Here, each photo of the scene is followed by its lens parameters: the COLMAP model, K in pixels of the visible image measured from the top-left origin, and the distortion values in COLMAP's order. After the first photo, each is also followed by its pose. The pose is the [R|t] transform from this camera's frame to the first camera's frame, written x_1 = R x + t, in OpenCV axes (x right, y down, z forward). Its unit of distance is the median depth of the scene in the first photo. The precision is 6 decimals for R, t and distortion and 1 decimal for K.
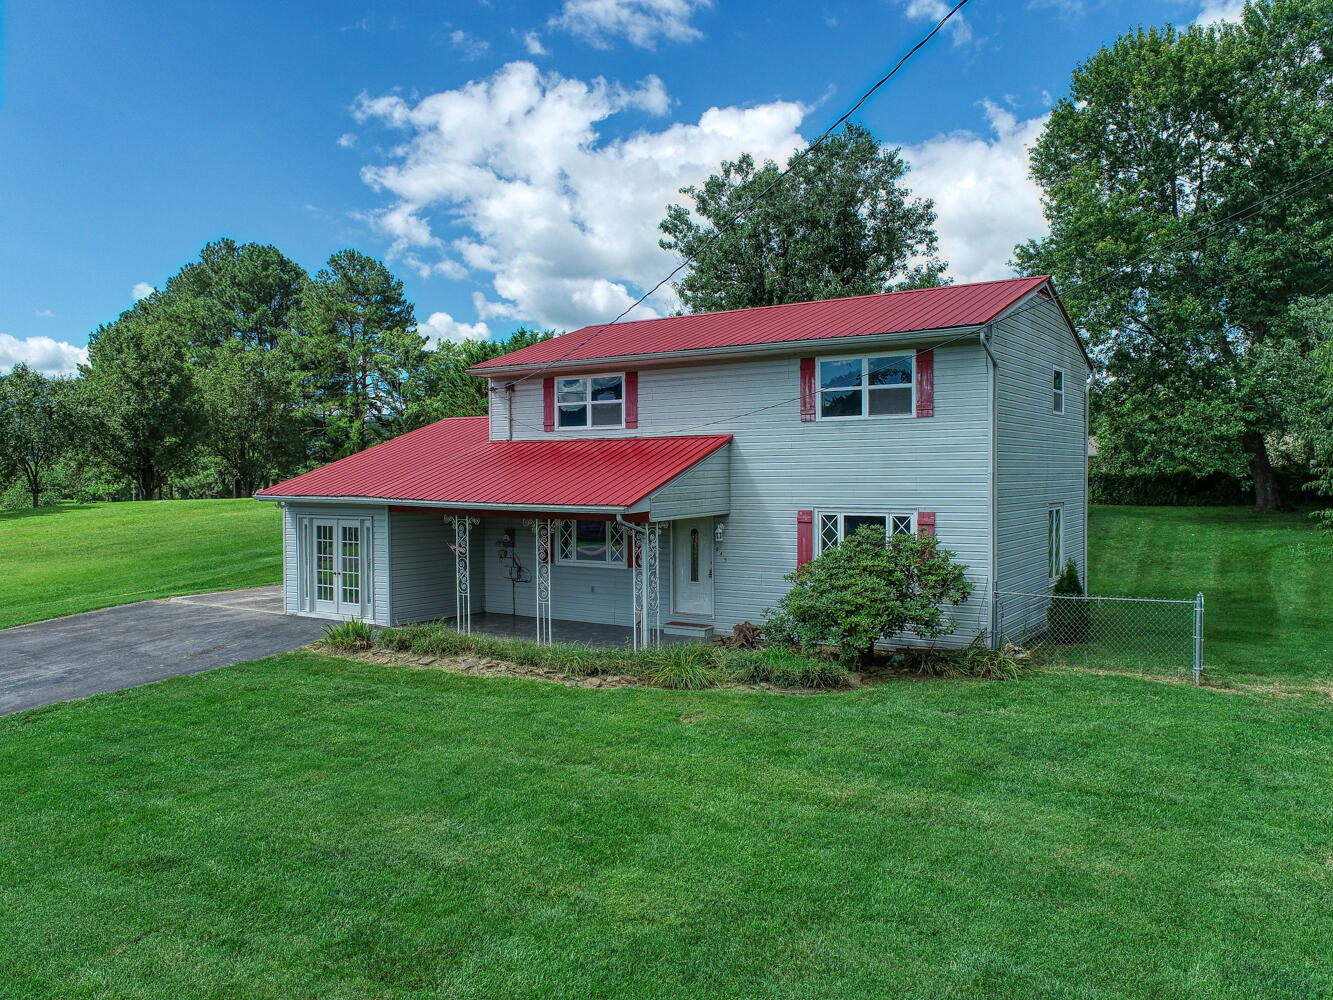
lens RADIAL K [[1014.8, 0, 666.5], [0, 1014.8, 500.0], [0, 0, 1]] dist [-0.005028, -0.013673]
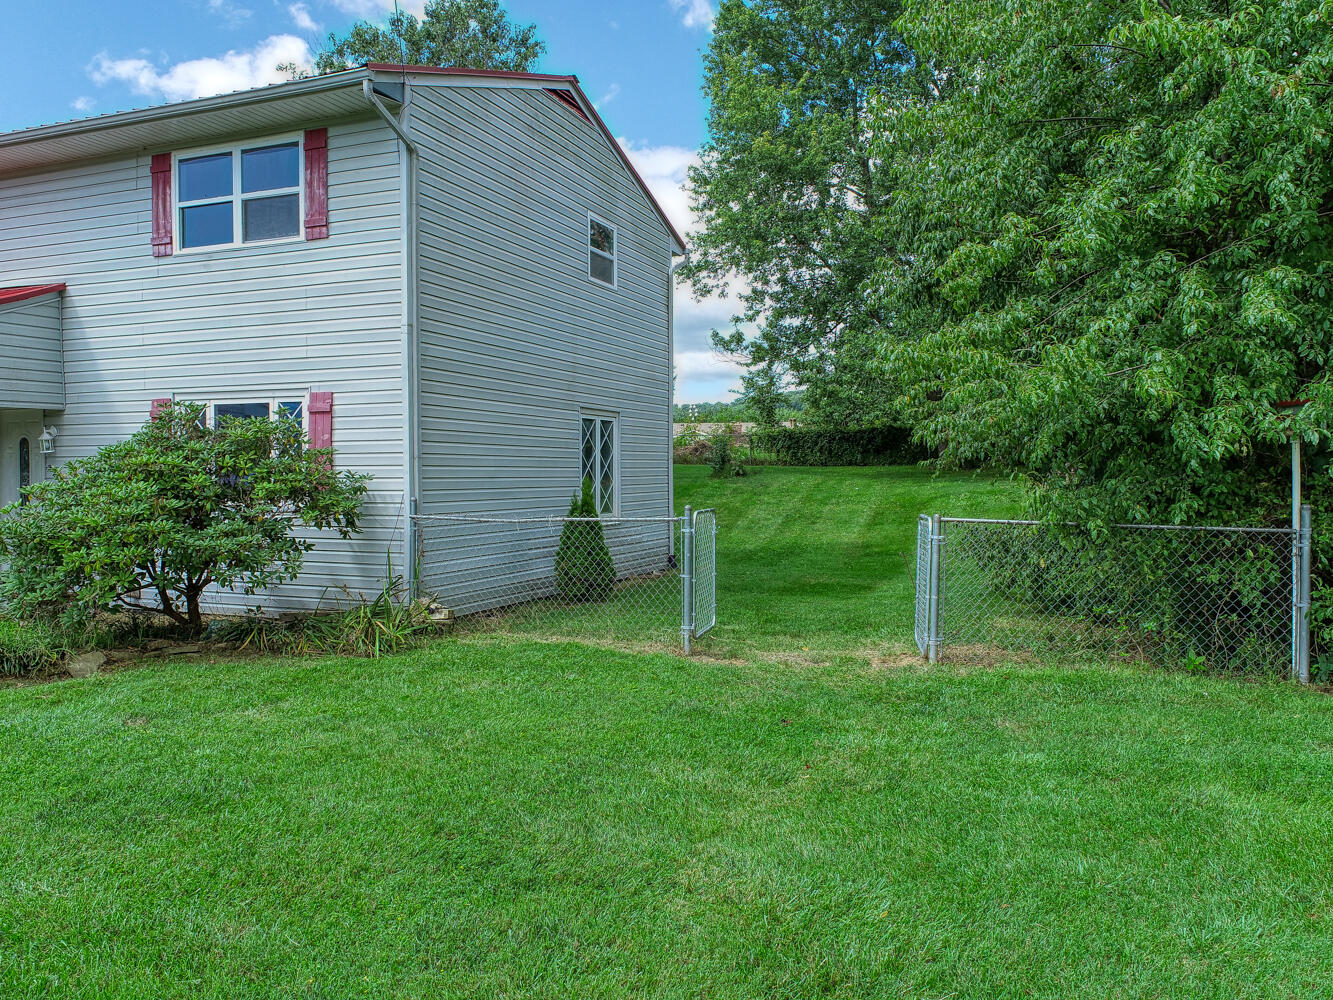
lens RADIAL K [[1014.8, 0, 666.5], [0, 1014.8, 500.0], [0, 0, 1]] dist [-0.005028, -0.013673]
pose [[0.979324, -0.002248, 0.202287, 0.279929], [0.002705, 0.999994, -0.001980, 0.065668], [-0.202282, 0.002486, 0.979324, 0.290836]]
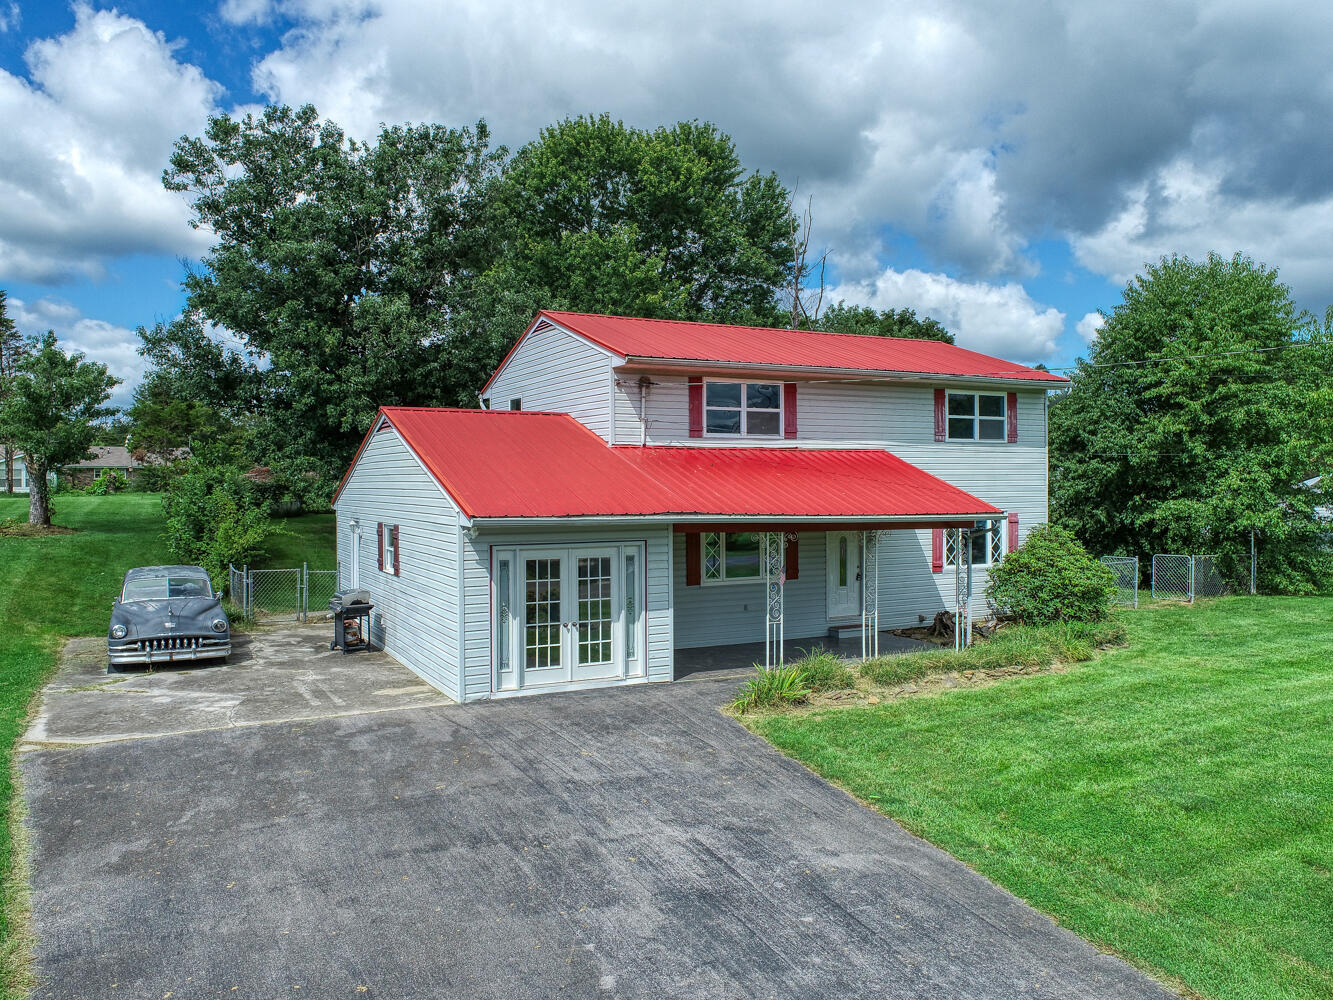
lens RADIAL K [[1014.8, 0, 666.5], [0, 1014.8, 500.0], [0, 0, 1]] dist [-0.005028, -0.013673]
pose [[0.485227, -0.012090, 0.874305, -0.951908], [0.025138, 0.999684, -0.000128, -0.013970], [-0.874027, 0.022040, 0.485377, 0.619374]]
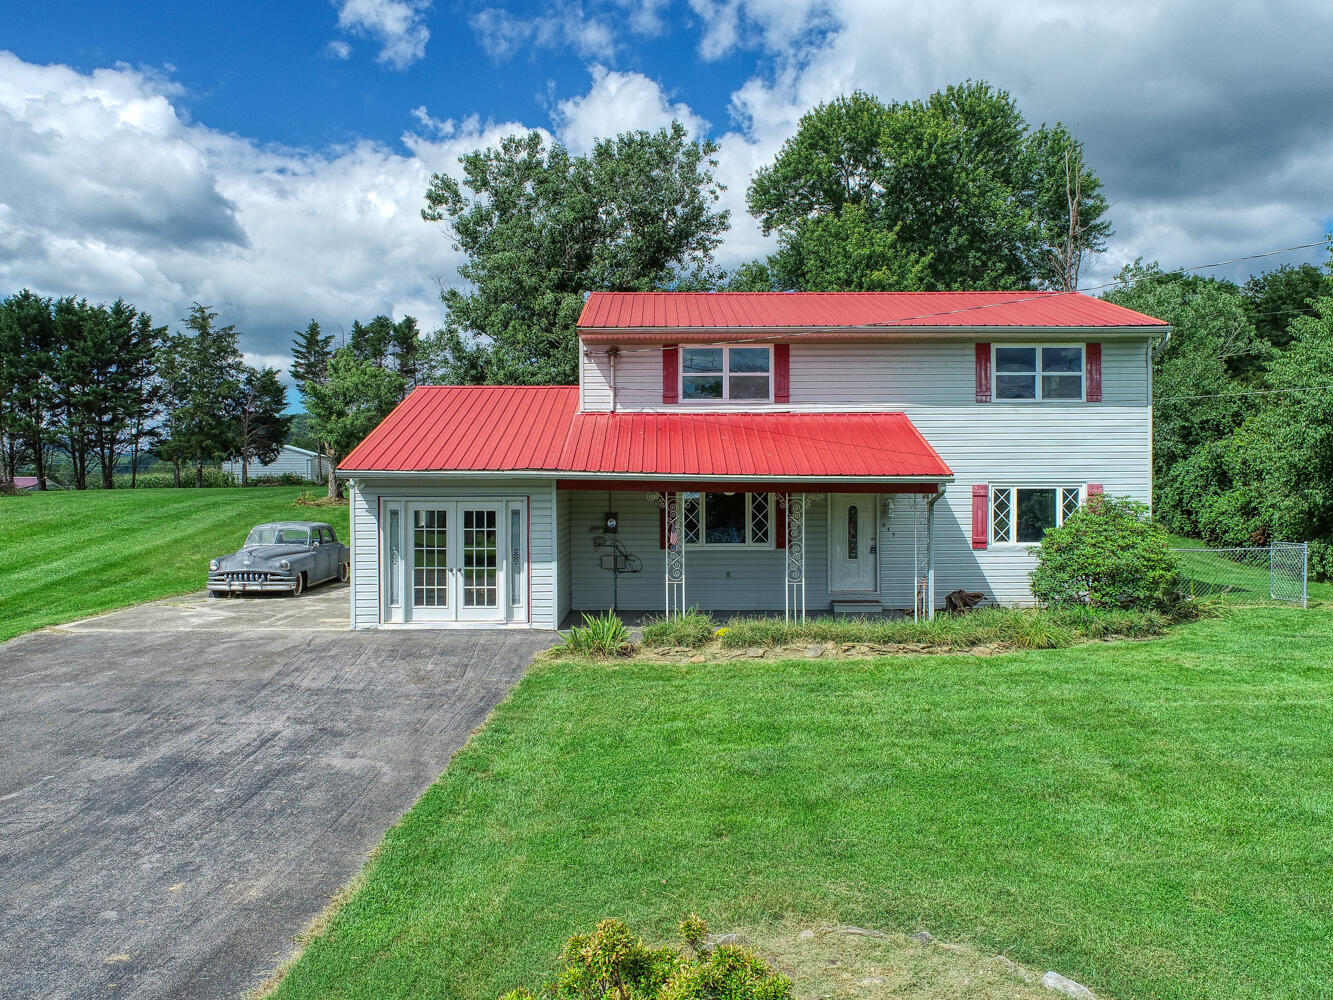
lens RADIAL K [[1014.8, 0, 666.5], [0, 1014.8, 500.0], [0, 0, 1]] dist [-0.005028, -0.013673]
pose [[0.829764, -0.004746, 0.558094, -0.656230], [0.013440, 0.999844, -0.011480, 0.030248], [-0.557953, 0.017027, 0.829698, 0.261667]]
